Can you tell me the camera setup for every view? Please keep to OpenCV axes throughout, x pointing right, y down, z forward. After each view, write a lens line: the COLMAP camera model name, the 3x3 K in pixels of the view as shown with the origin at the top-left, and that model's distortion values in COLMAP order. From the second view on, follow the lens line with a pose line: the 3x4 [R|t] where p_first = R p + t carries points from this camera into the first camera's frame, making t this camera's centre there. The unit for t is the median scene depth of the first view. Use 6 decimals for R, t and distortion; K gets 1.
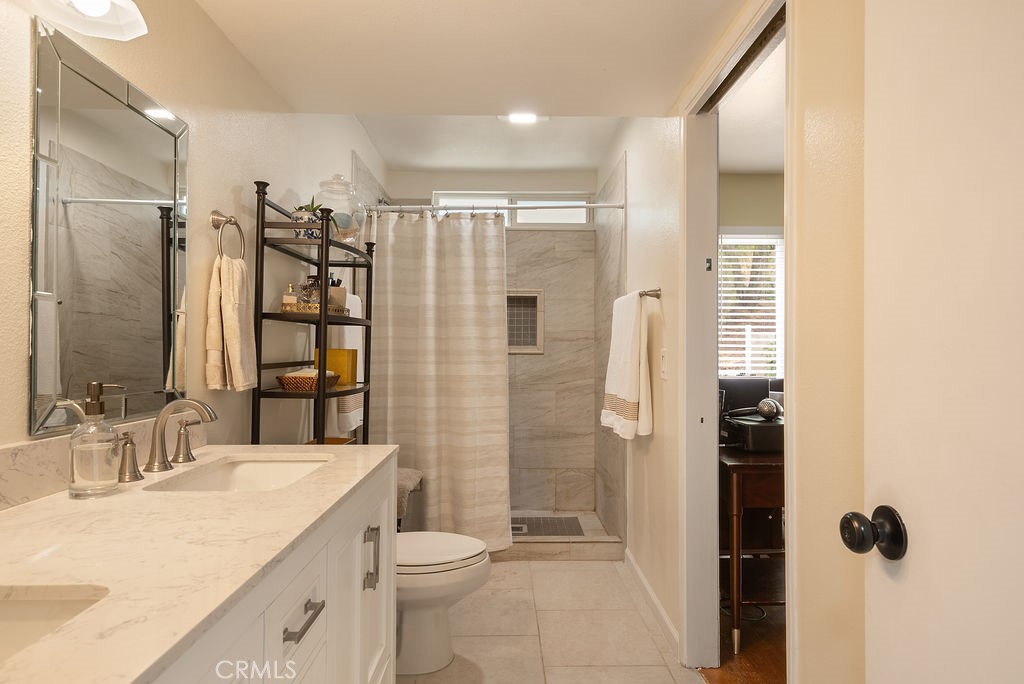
lens RADIAL K [[584.3, 0, 513.2], [0, 584.3, 354.5], [0, 0, 1]] dist [0.005989, 0.002446]
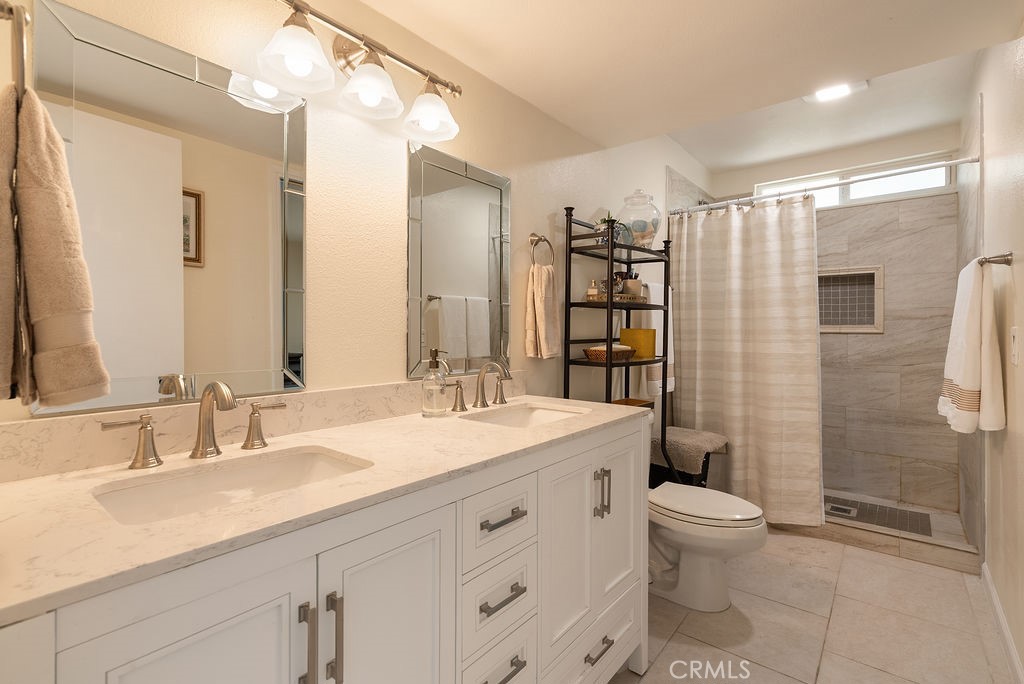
lens RADIAL K [[475.5, 0, 513.4], [0, 475.5, 335.9], [0, 0, 1]] dist [-0.001502, 0.006326]
pose [[0.771867, 0.004418, -0.635769, 0.106503], [-0.002019, 0.999988, 0.004497, 0.001257], [0.635781, -0.002188, 0.771866, 0.032748]]
